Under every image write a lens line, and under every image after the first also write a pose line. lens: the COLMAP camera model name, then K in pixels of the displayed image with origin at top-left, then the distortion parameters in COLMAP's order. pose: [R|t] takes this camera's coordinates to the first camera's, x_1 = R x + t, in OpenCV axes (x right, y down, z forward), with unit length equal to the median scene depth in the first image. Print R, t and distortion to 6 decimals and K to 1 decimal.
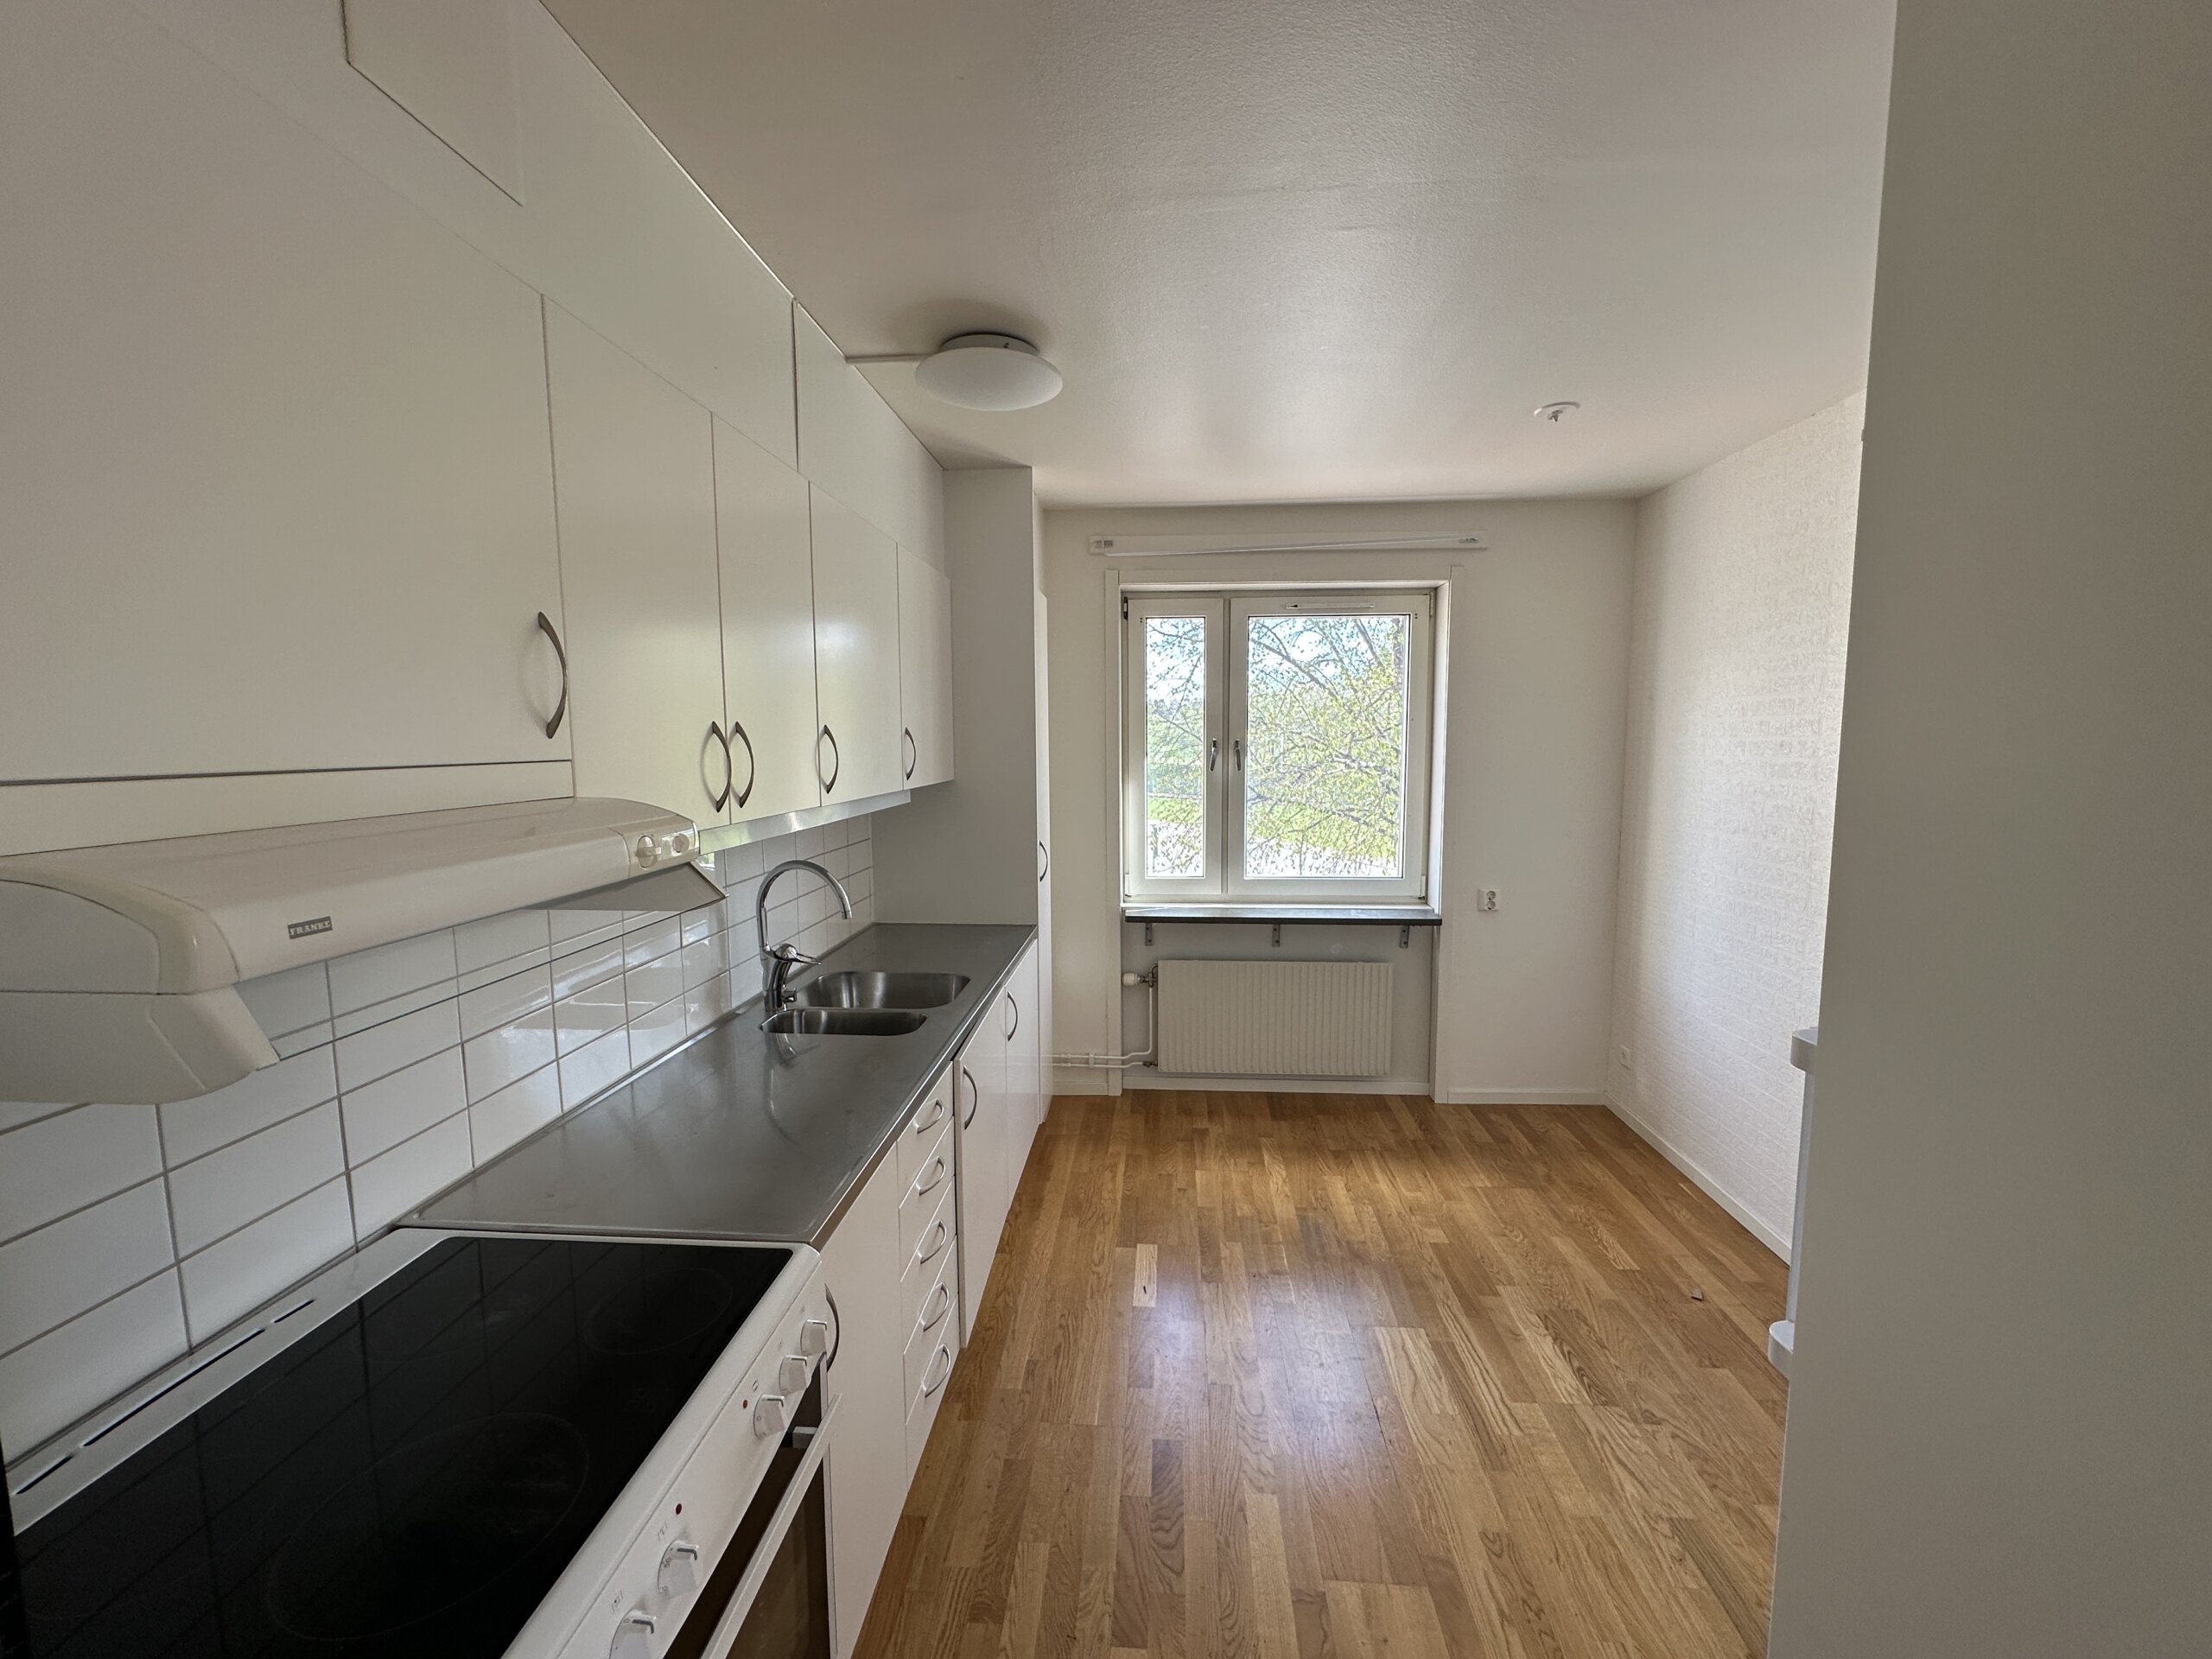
lens RADIAL K [[881.1, 0, 1109.0], [0, 881.1, 826.9], [0, 0, 1]] dist [-0.002714, 0.000263]
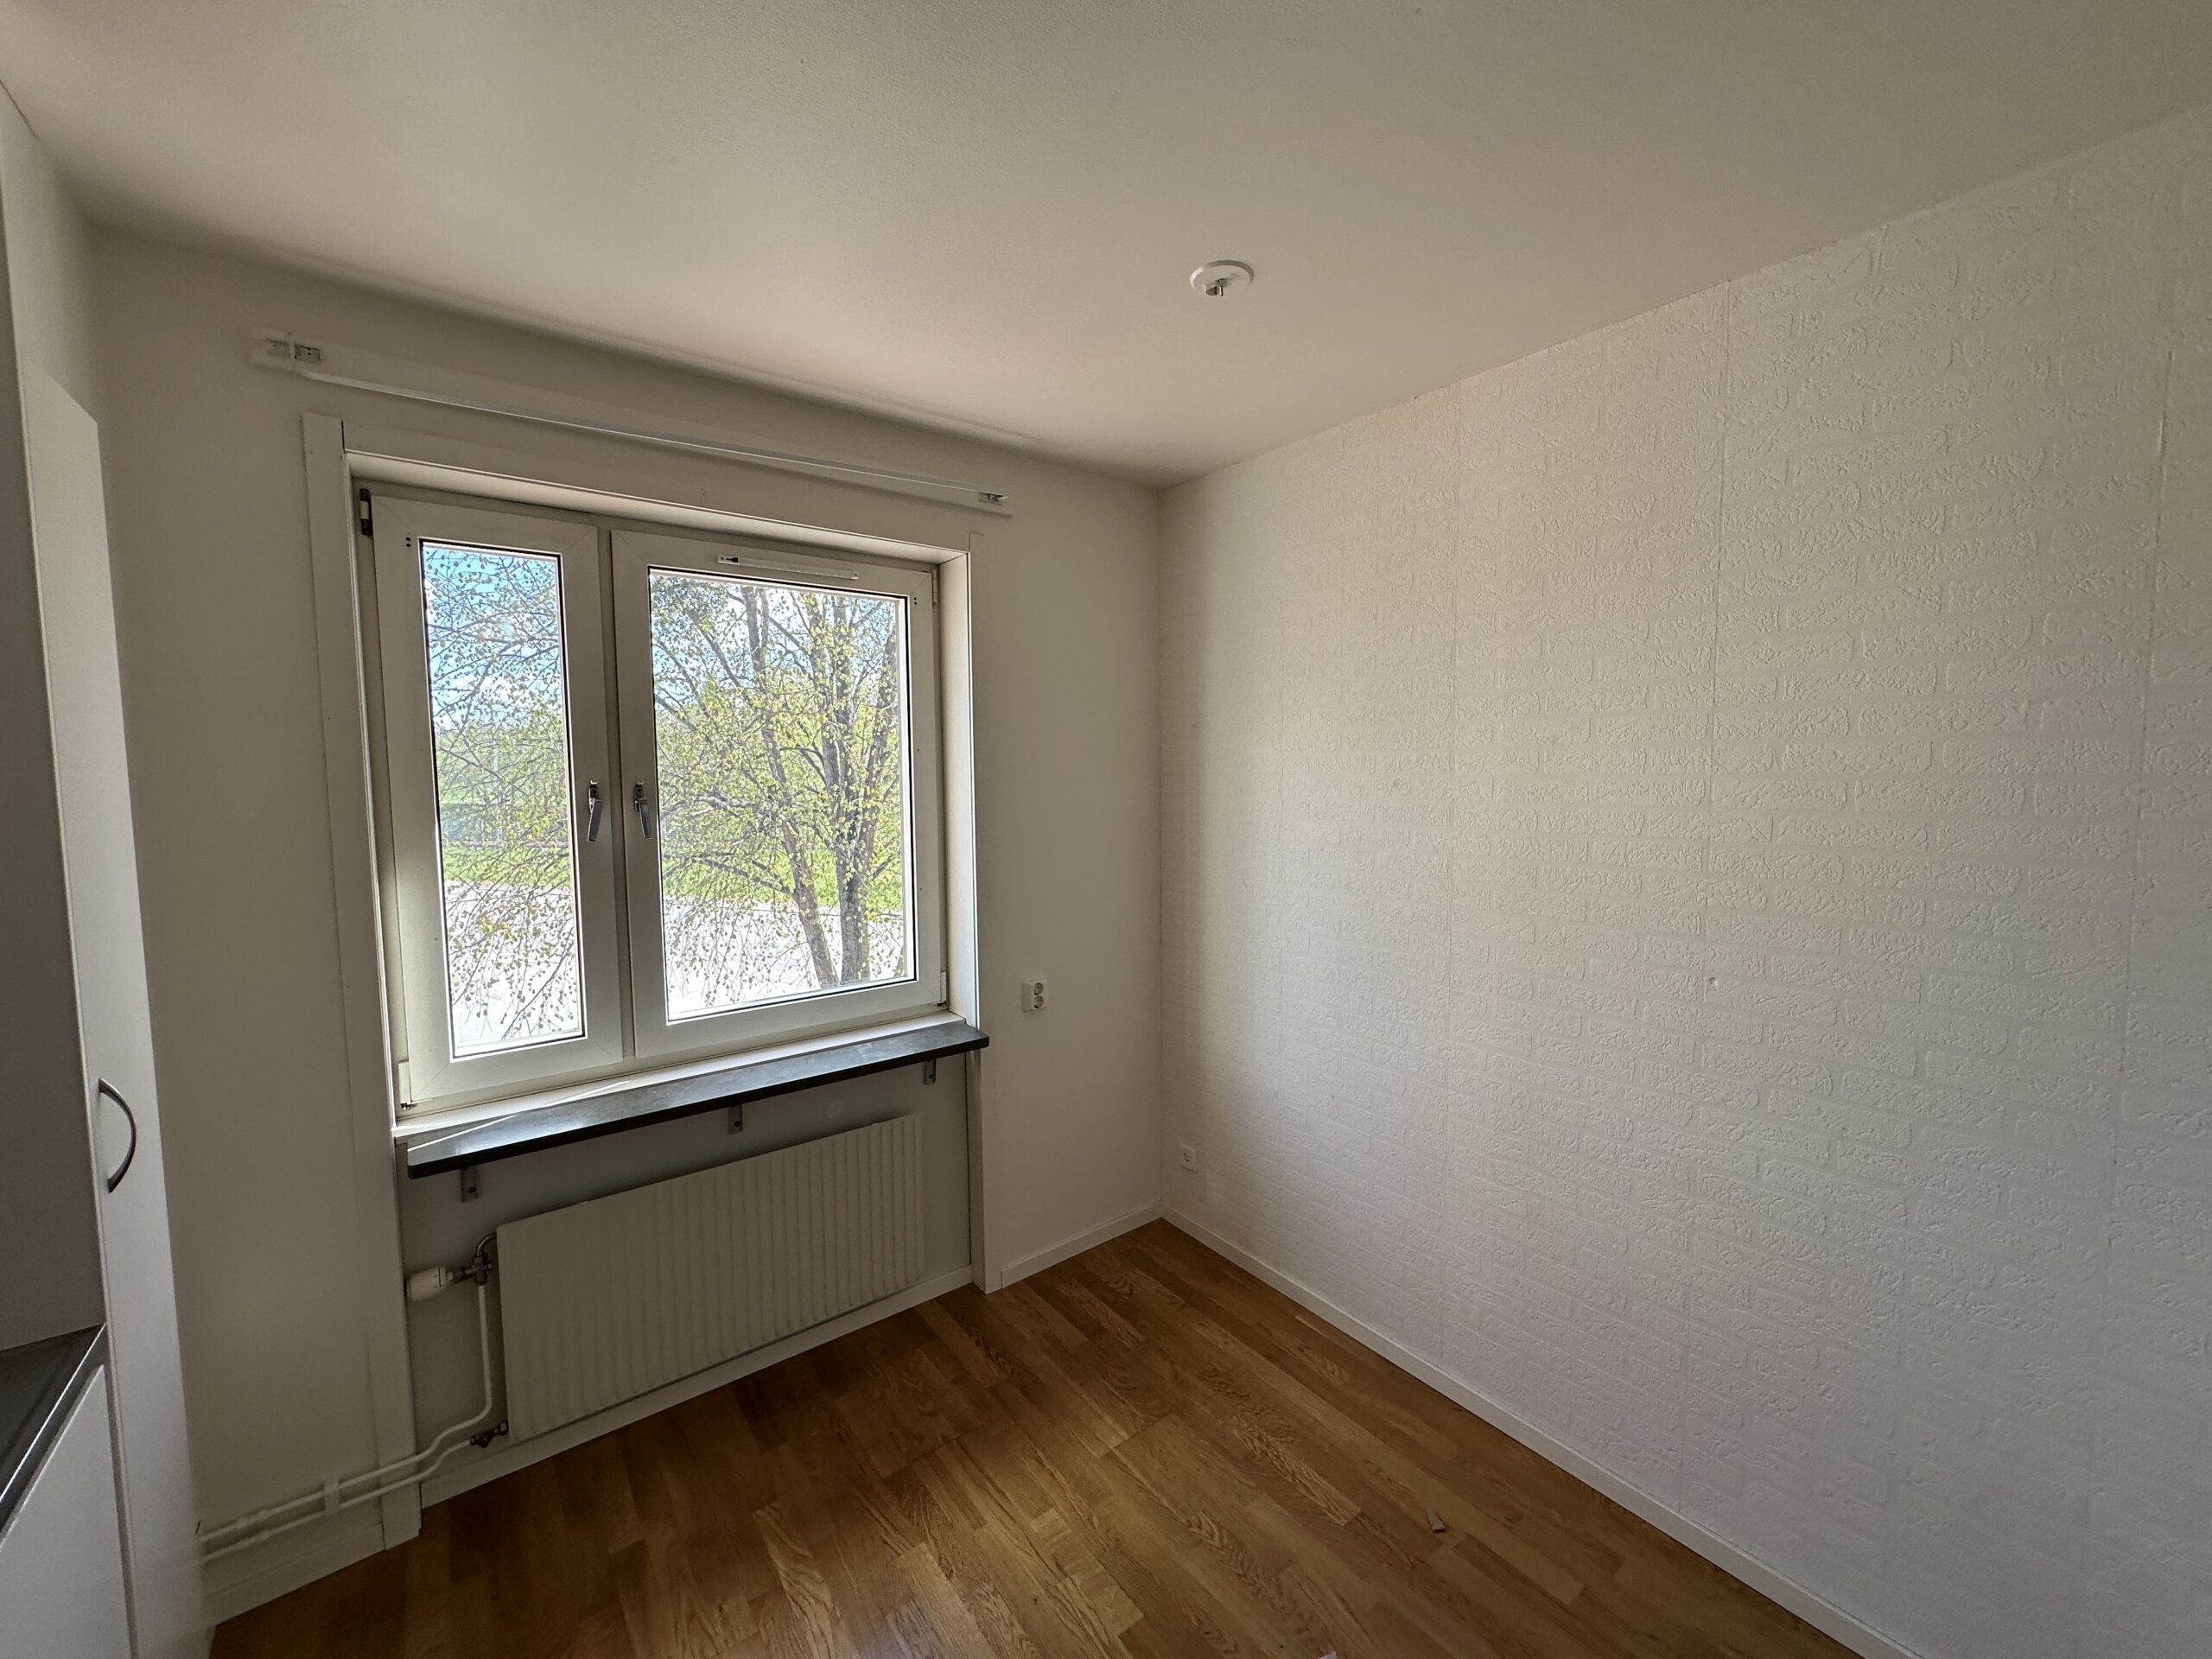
lens RADIAL K [[881.1, 0, 1109.0], [0, 881.1, 826.9], [0, 0, 1]] dist [-0.002714, 0.000263]
pose [[0.749818, -0.048633, 0.659855, -0.001741], [0.071217, 0.997433, -0.007414, -0.047992], [-0.657801, 0.052552, 0.751357, 0.399947]]
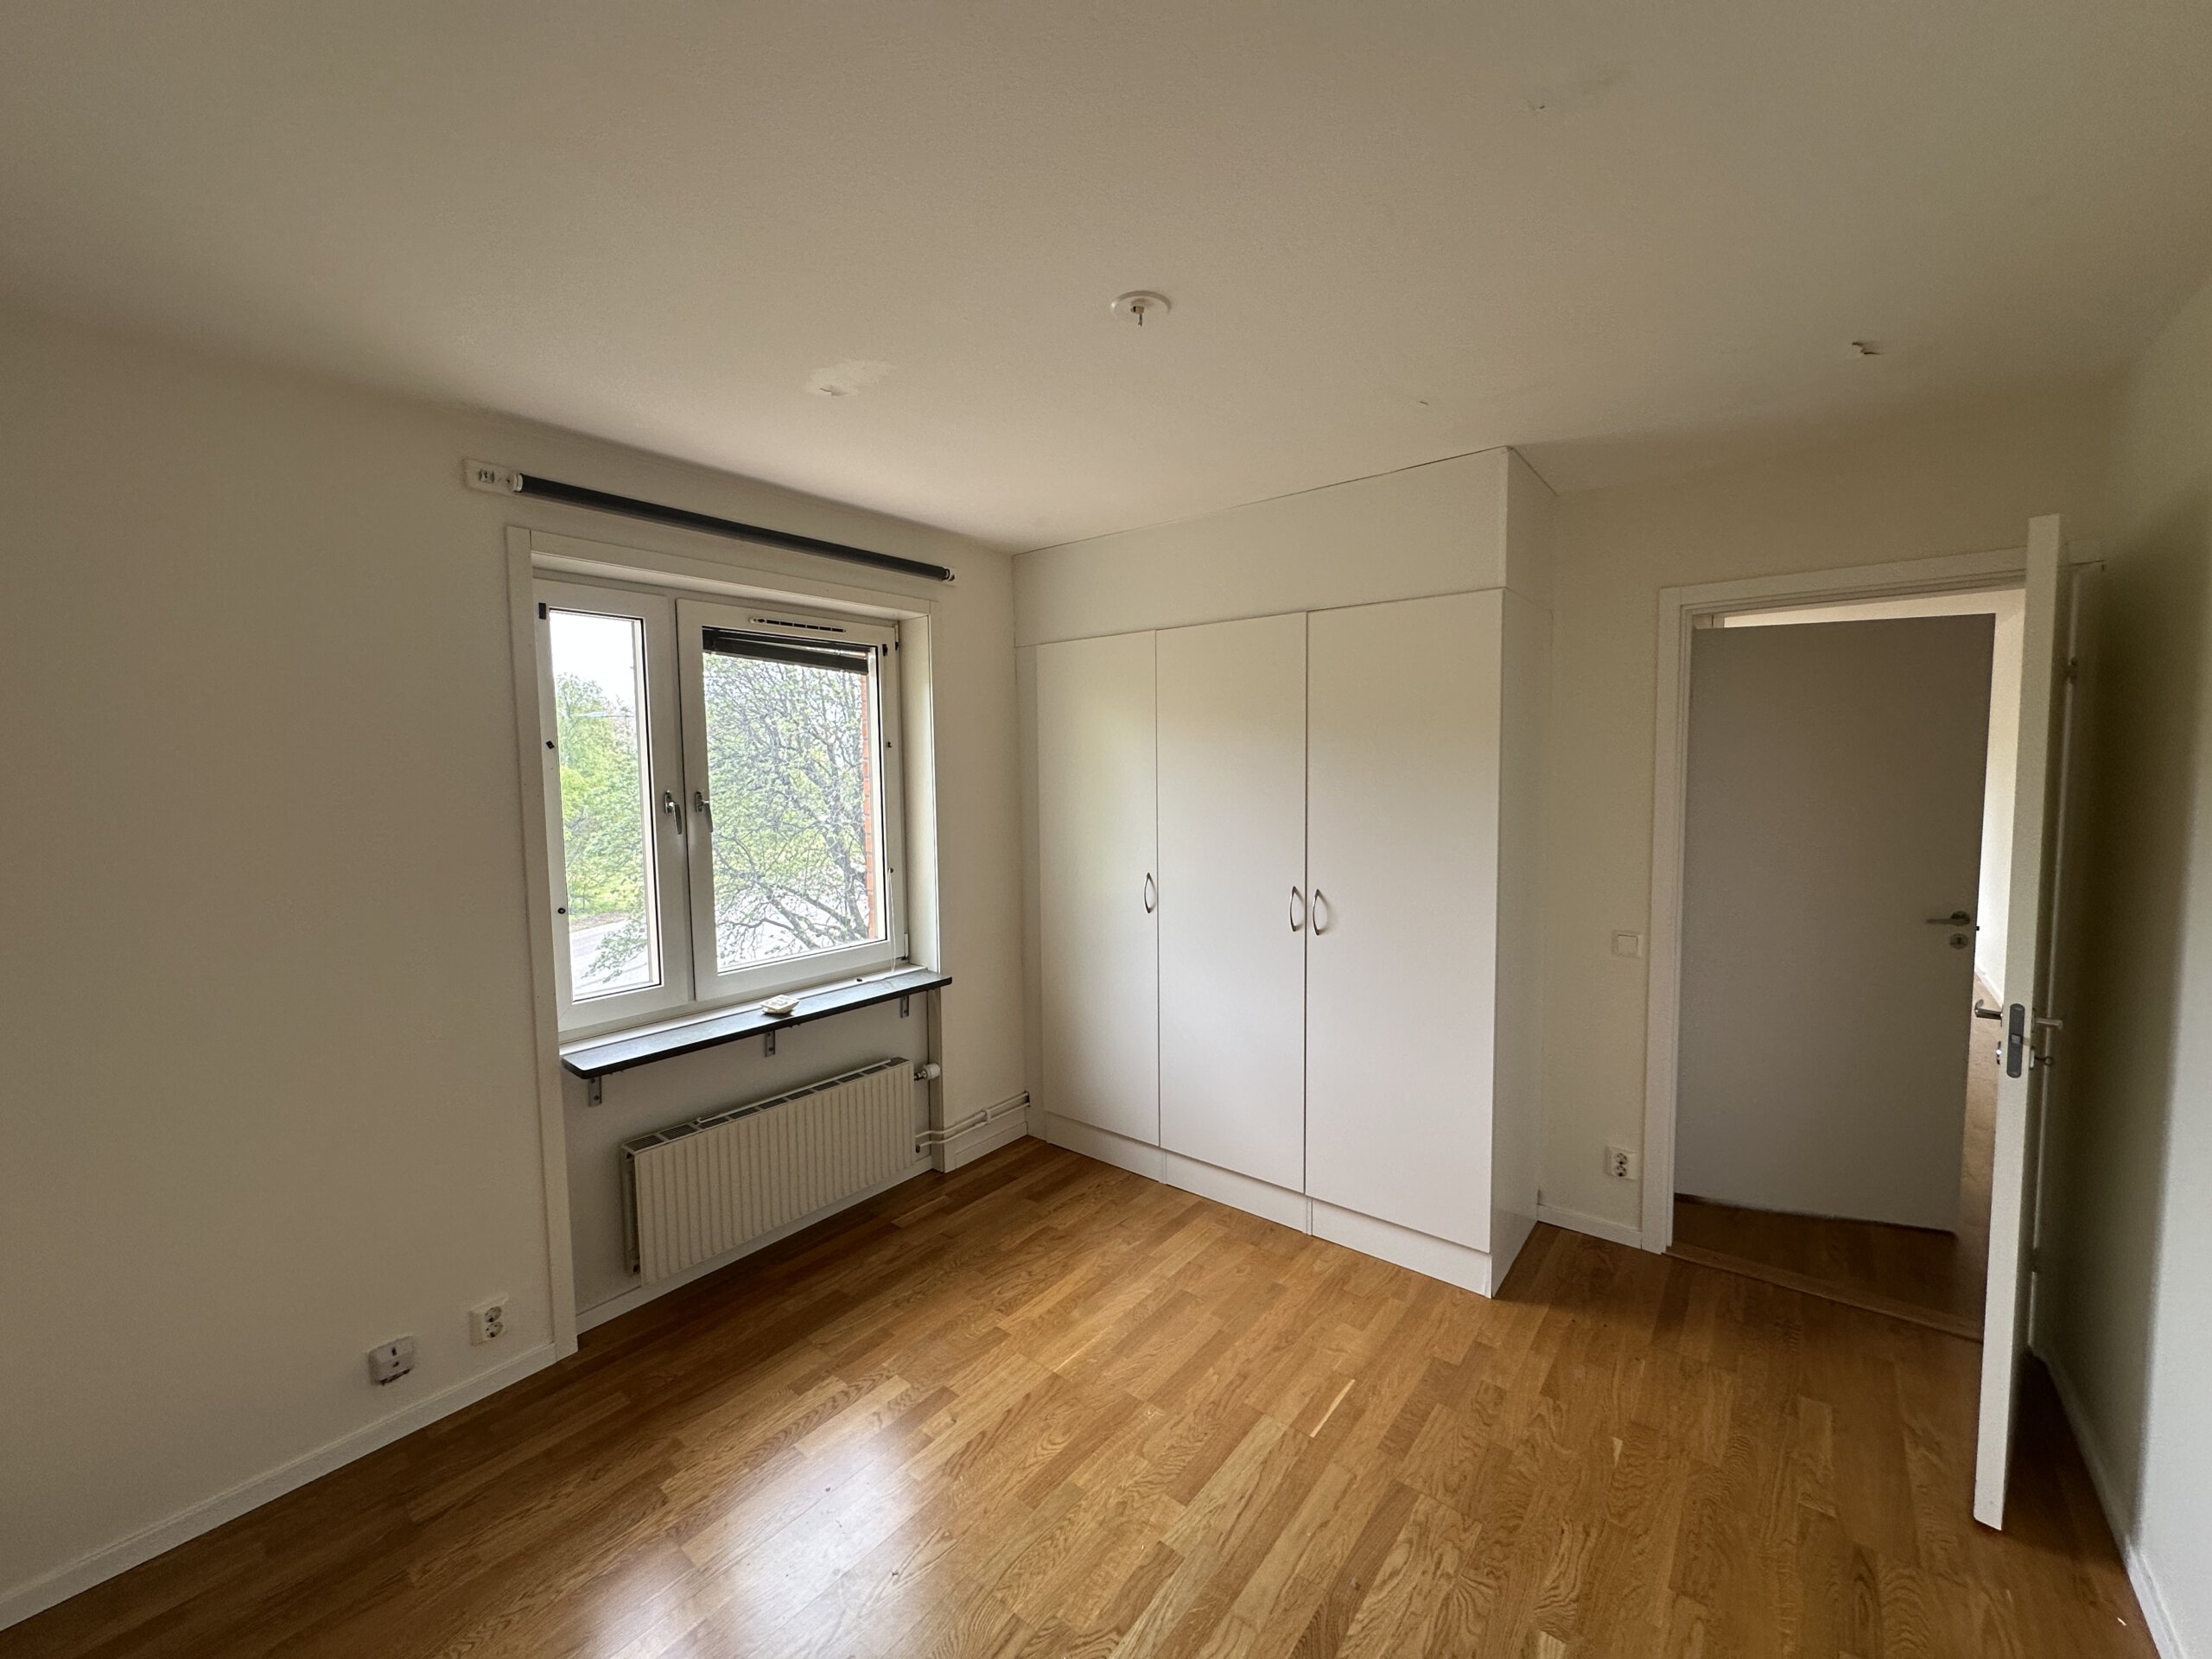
lens RADIAL K [[881.1, 0, 1109.0], [0, 881.1, 826.9], [0, 0, 1]] dist [-0.002714, 0.000263]
pose [[0.576632, -0.062481, 0.814612, -0.274484], [0.091169, 0.995765, 0.011840, -0.048515], [-0.811902, 0.067440, 0.579886, 0.307177]]
